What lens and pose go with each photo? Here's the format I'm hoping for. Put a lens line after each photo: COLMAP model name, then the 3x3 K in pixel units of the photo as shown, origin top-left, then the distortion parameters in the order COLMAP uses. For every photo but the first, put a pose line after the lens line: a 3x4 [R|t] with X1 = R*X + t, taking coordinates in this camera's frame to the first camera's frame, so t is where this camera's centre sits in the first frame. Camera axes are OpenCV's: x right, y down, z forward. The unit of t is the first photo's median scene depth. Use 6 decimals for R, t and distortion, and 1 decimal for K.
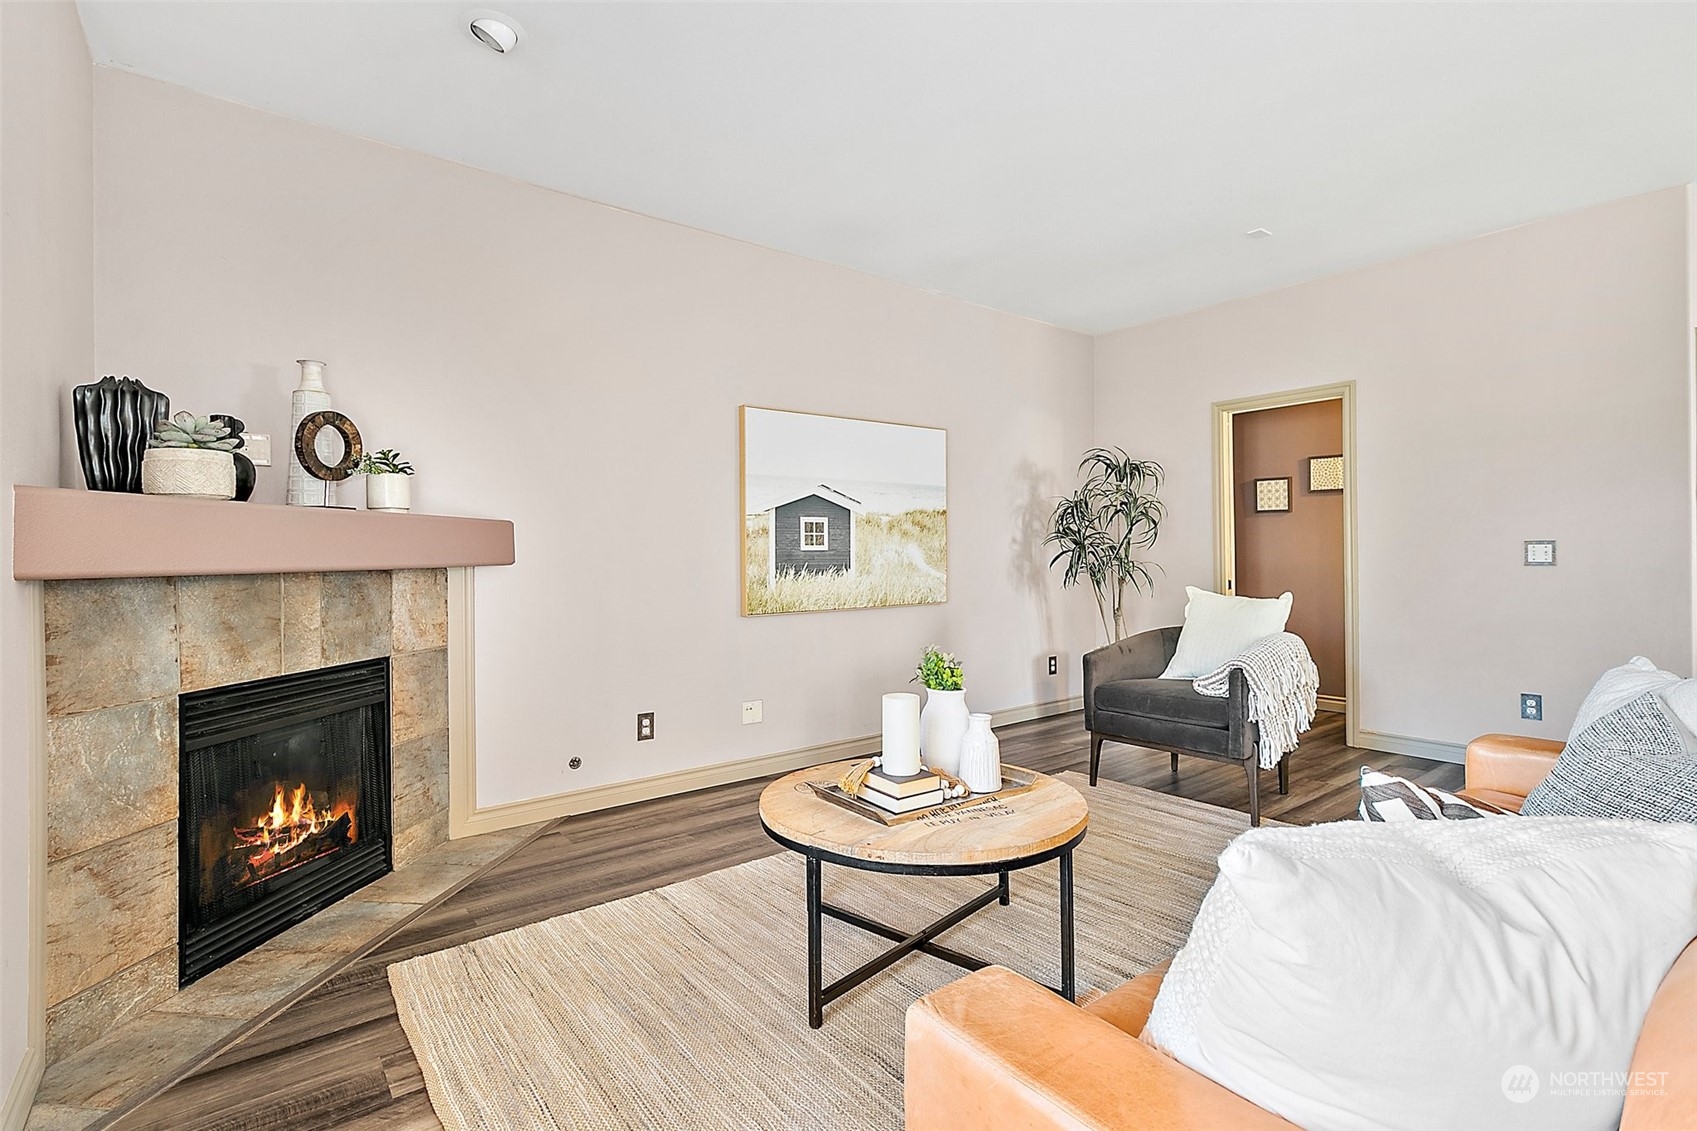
lens RADIAL K [[792.8, 0, 847.9], [0, 792.8, 562.4], [0, 0, 1]] dist [-0.001200, 0.000288]
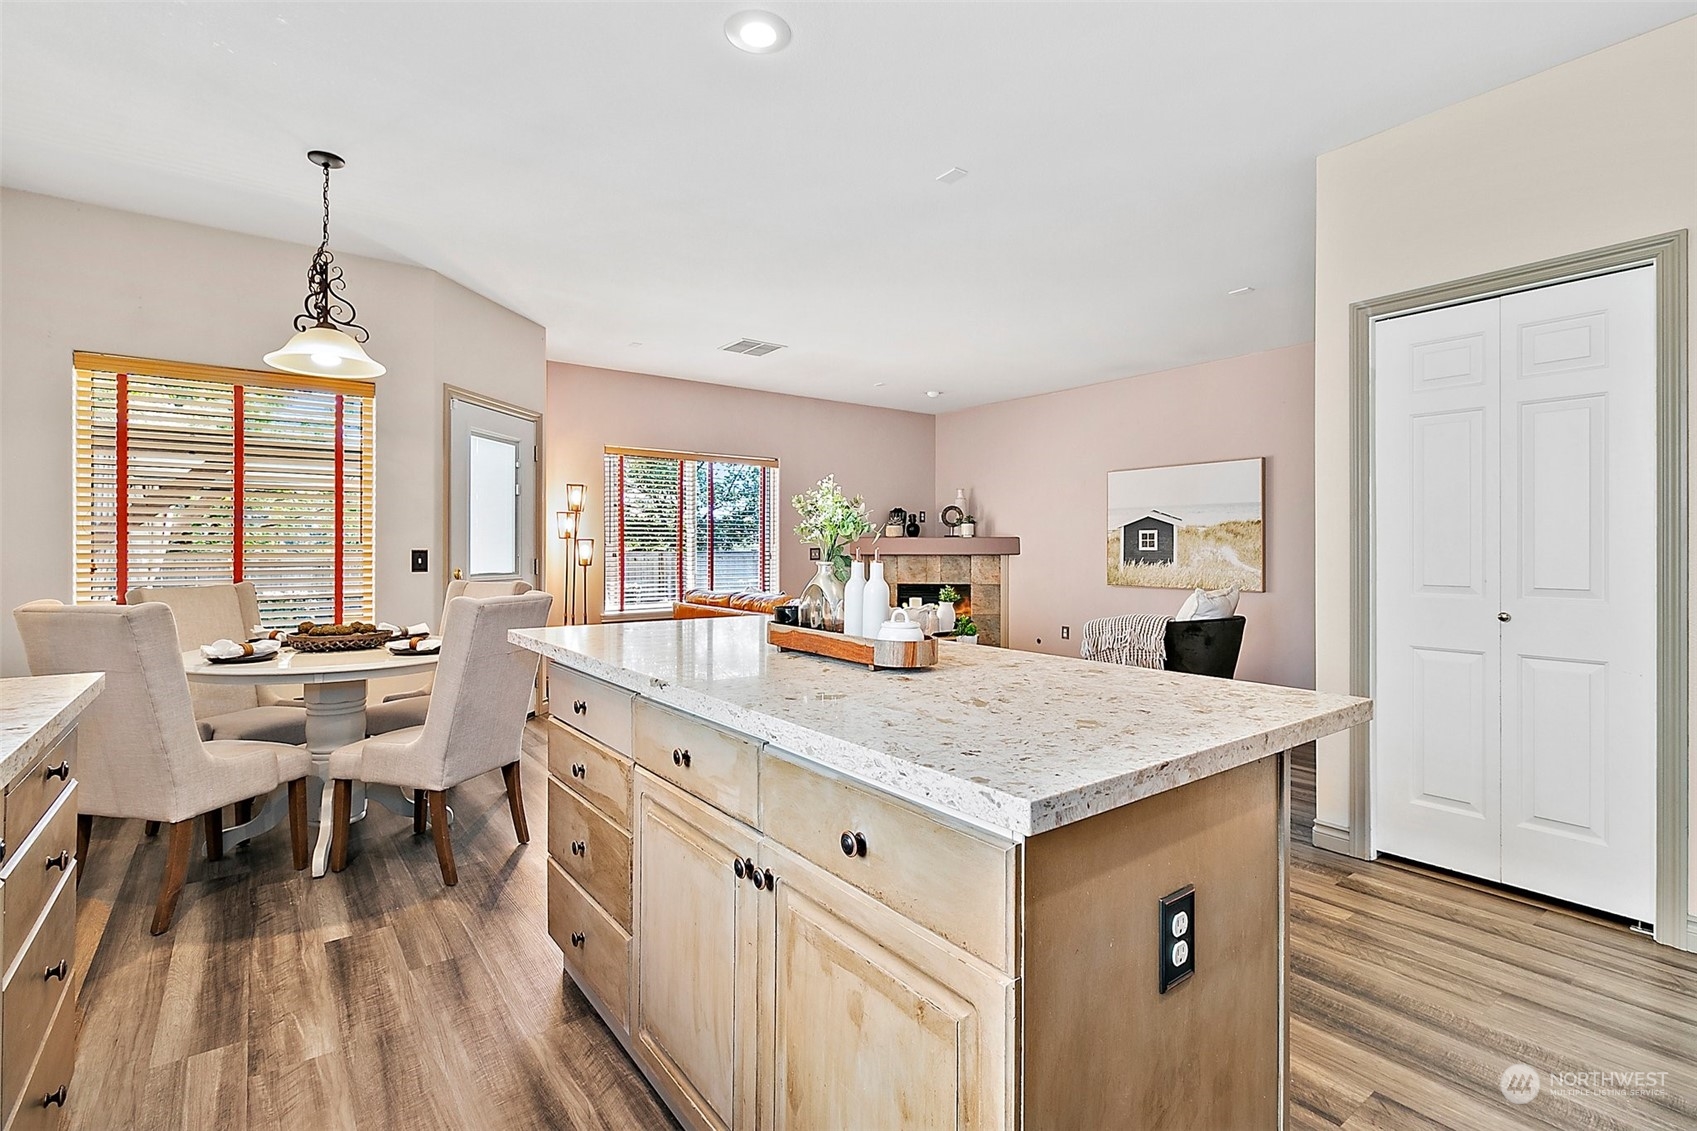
lens RADIAL K [[792.8, 0, 846.8], [0, 792.8, 562.6], [0, 0, 1]] dist [-0.001200, 0.000288]
pose [[-0.008160, 0.032997, -0.999422, 1.654111], [-0.008209, 0.999420, 0.033064, -0.039386], [0.999933, 0.008474, -0.007884, 0.381519]]
